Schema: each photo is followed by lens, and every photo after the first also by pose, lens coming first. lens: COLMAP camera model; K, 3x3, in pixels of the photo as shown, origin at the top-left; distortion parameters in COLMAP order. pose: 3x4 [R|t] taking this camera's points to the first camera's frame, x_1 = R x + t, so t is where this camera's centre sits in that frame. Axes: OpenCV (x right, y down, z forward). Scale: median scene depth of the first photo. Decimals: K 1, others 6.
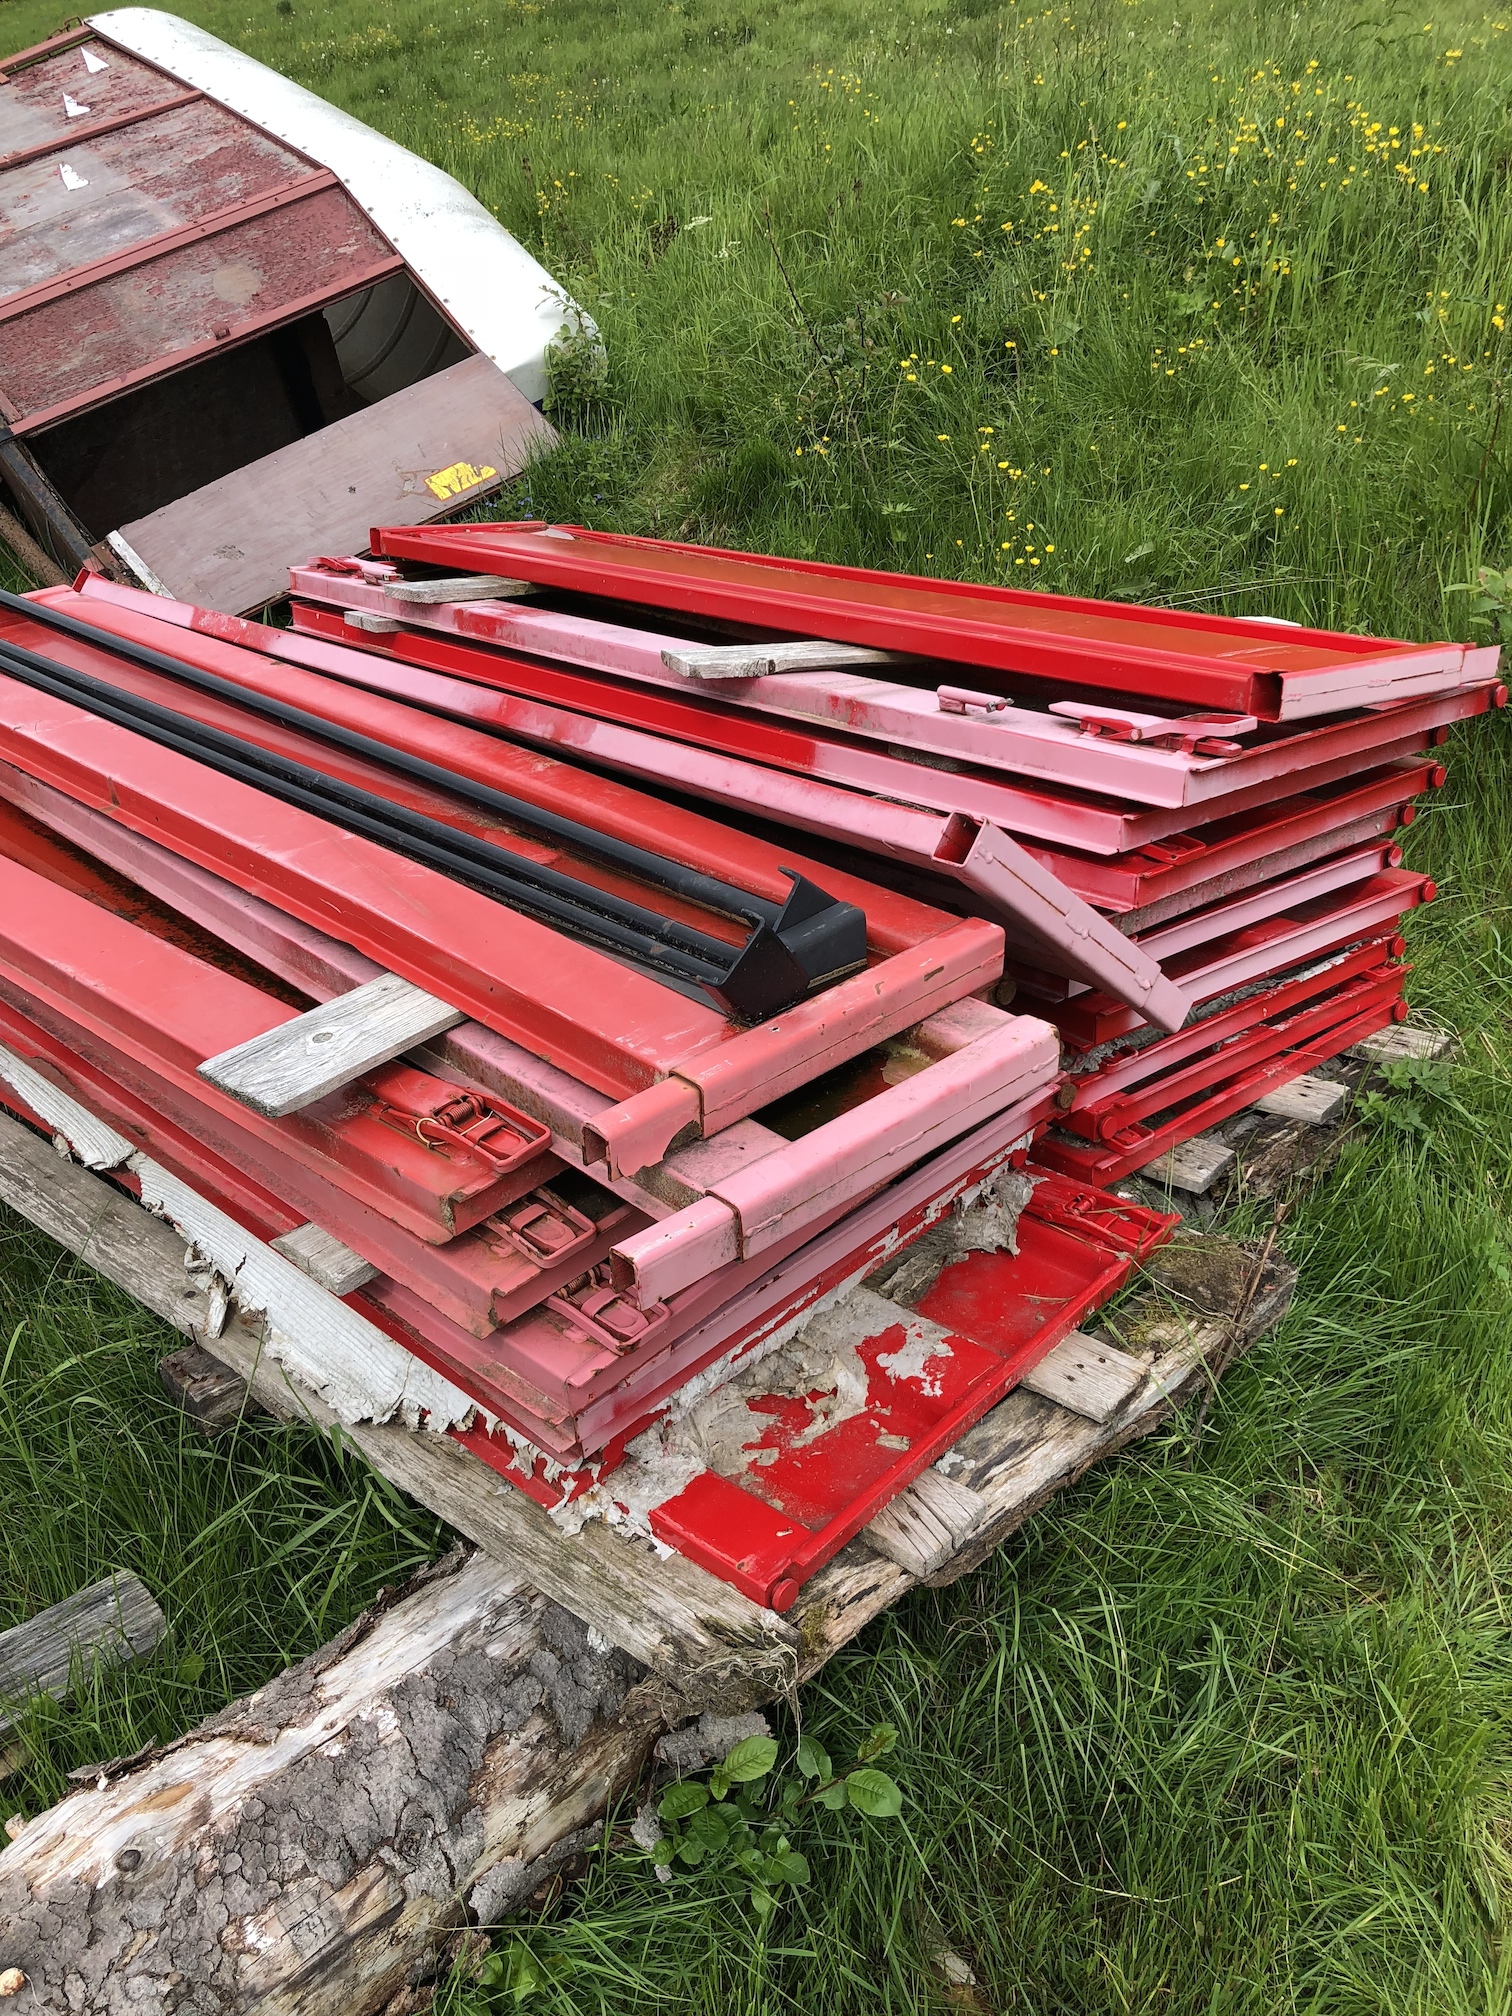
lens RADIAL K [[1656.6, 0, 749.0], [0, 1656.6, 1001.4], [0, 0, 1]] dist [0.017571, 0.001275]
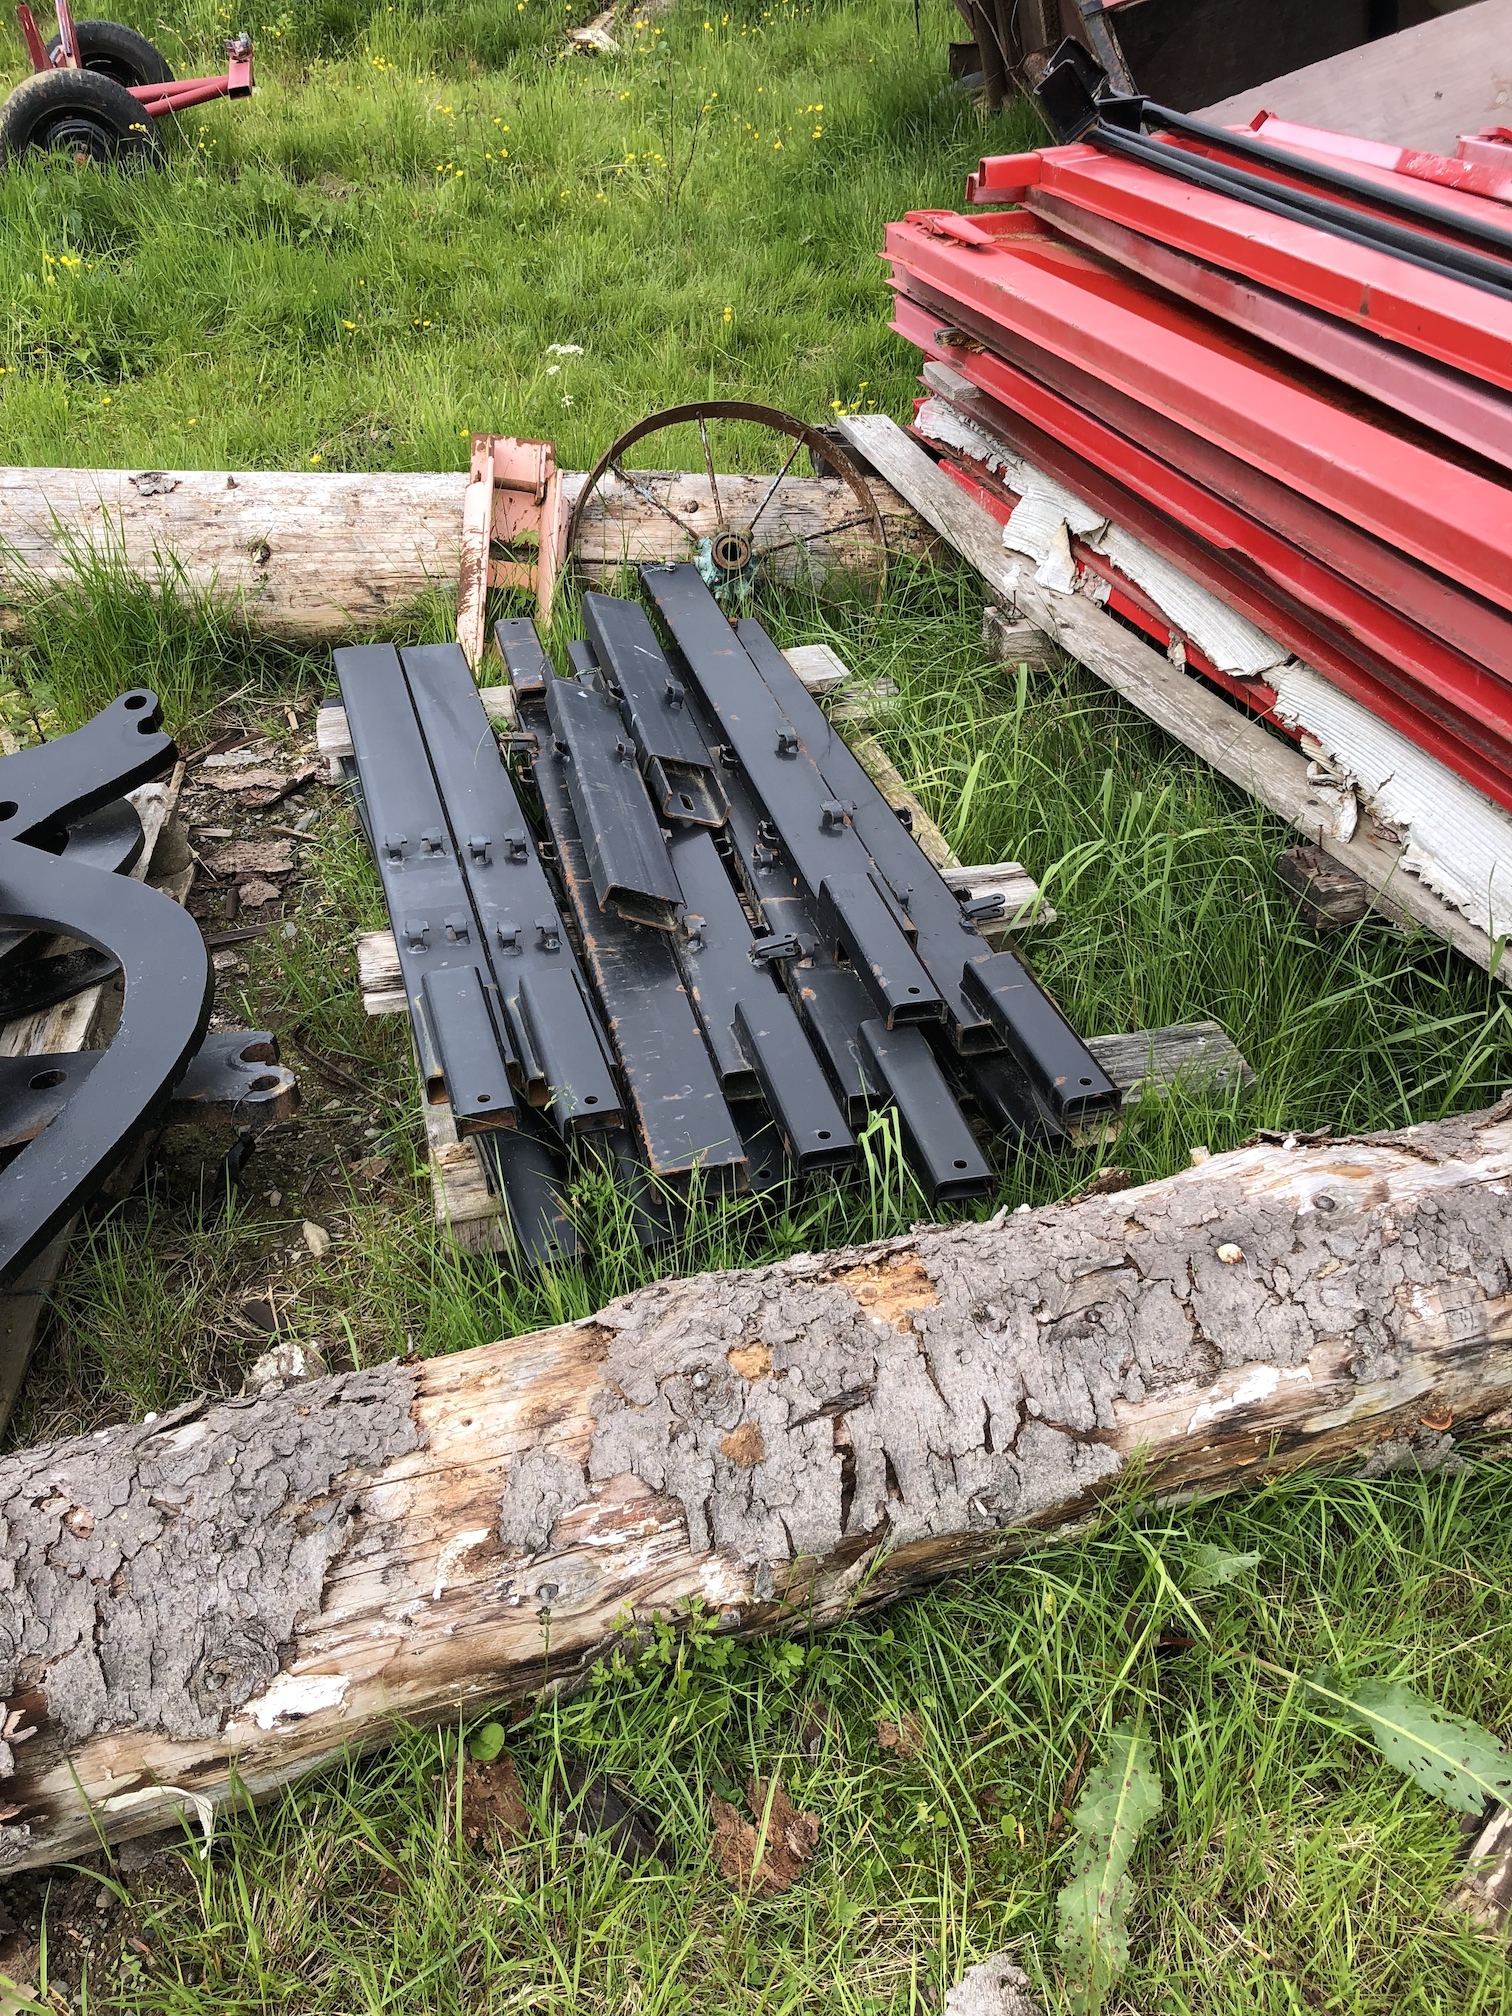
lens RADIAL K [[1656.6, 0, 760.6], [0, 1656.6, 1018.5], [0, 0, 1]] dist [0.017571, 0.001275]
pose [[0.888193, 0.288763, -0.357394, -0.318734], [-0.223994, 0.951270, 0.211926, 0.222874], [0.401174, -0.108177, 0.909592, -0.156268]]
